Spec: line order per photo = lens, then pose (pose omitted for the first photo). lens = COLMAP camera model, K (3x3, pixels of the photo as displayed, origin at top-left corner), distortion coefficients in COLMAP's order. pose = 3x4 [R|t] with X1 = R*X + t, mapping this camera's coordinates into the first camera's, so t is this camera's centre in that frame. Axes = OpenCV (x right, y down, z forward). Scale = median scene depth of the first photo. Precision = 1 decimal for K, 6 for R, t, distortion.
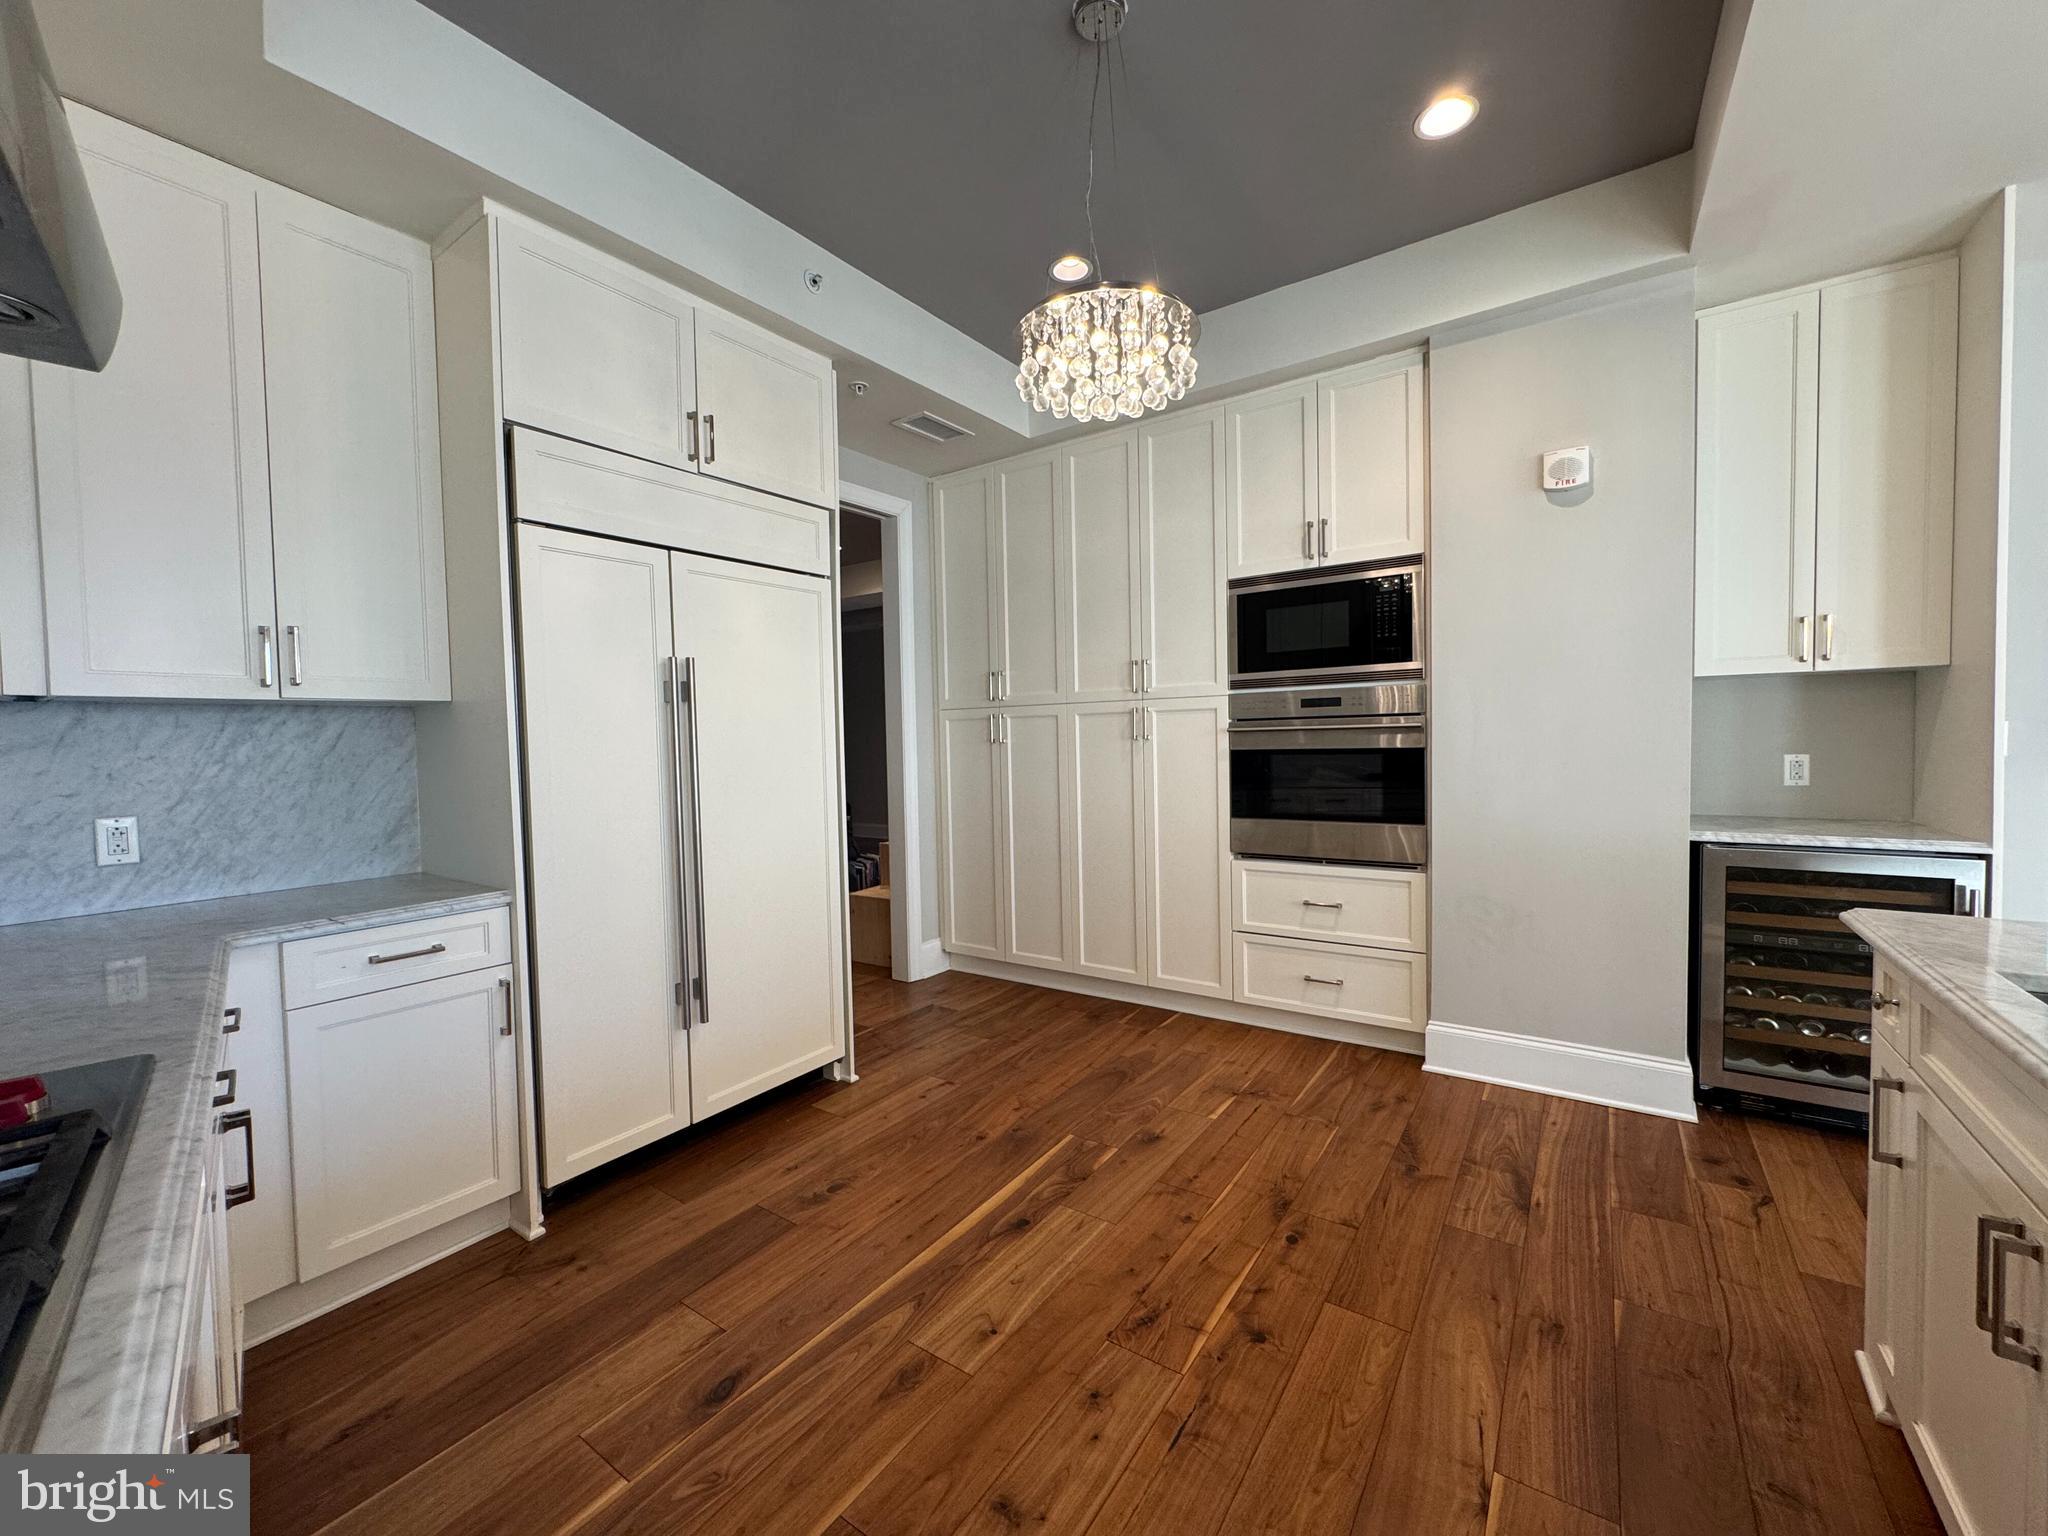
lens RADIAL K [[815.4, 0, 1020.3], [0, 815.4, 767.6], [0, 0, 1]] dist [-0.004789, 0.001092]
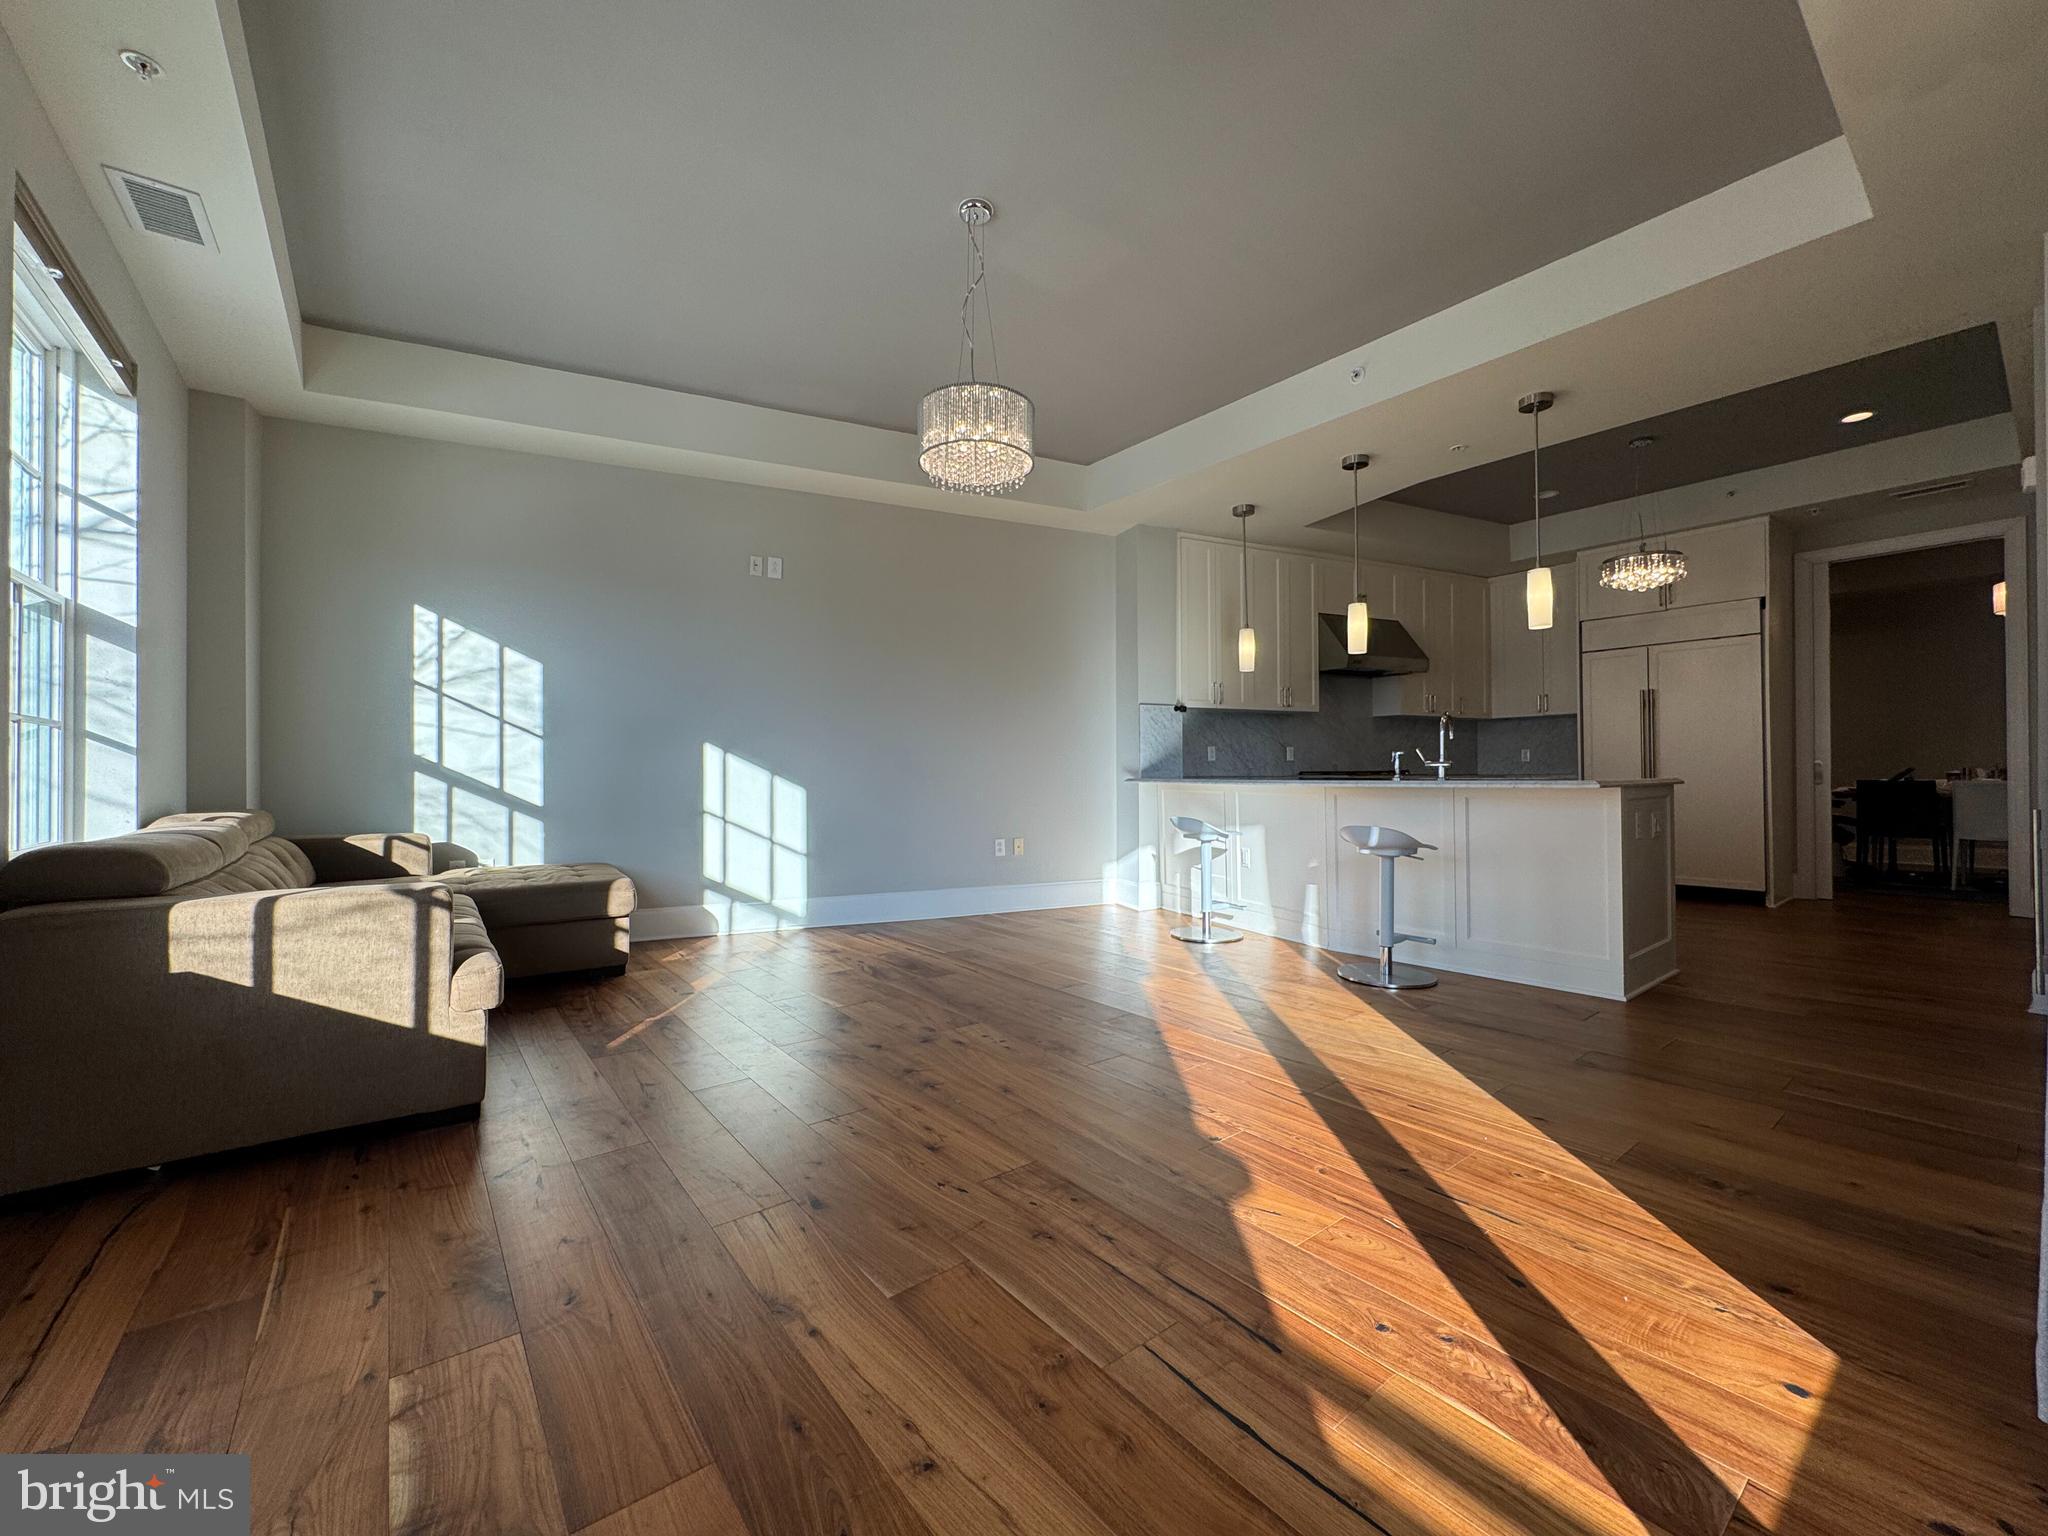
lens RADIAL K [[815.4, 0, 1020.3], [0, 815.4, 767.6], [0, 0, 1]] dist [-0.004789, 0.001092]
pose [[-0.297322, 0.017646, -0.954614, 2.283884], [-0.021722, 0.999445, 0.025240, 0.074310], [0.954530, 0.028240, -0.296774, -0.073749]]
